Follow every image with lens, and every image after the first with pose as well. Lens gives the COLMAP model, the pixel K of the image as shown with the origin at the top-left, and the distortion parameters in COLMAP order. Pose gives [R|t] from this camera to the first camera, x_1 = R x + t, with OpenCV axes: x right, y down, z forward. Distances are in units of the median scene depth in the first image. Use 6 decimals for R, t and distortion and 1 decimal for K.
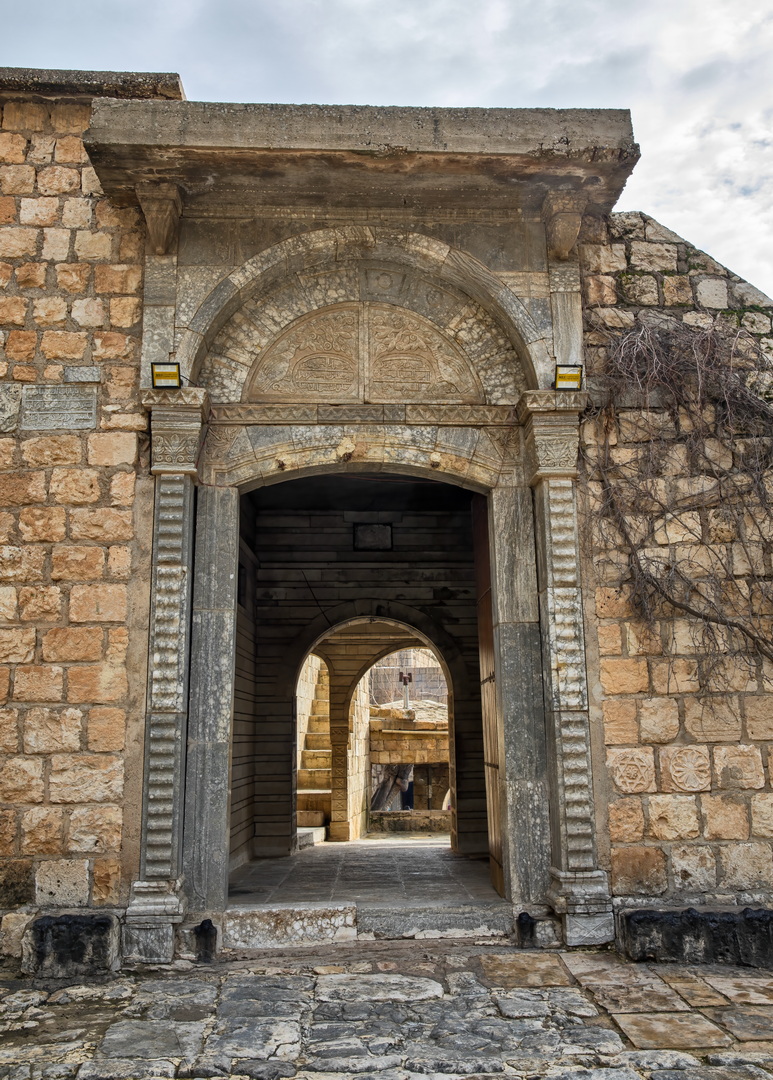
lens RADIAL K [[1086.9, 0, 386.5], [0, 1086.9, 540.0], [0, 0, 1]] dist [-0.004021, -0.000129]
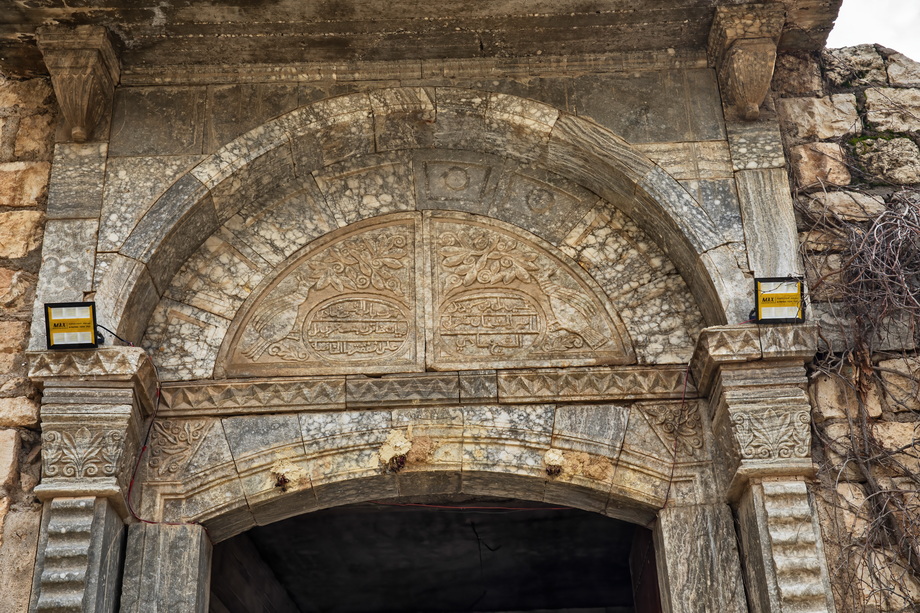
lens RADIAL K [[1362.8, 0, 460.0], [0, 1362.8, 306.5], [0, 0, 1]] dist [0.127662, 0.073657]
pose [[0.997723, -0.047980, -0.047395, 0.034155], [0.032676, 0.958671, -0.282635, 0.047913], [0.058997, 0.280442, 0.958056, 0.296537]]
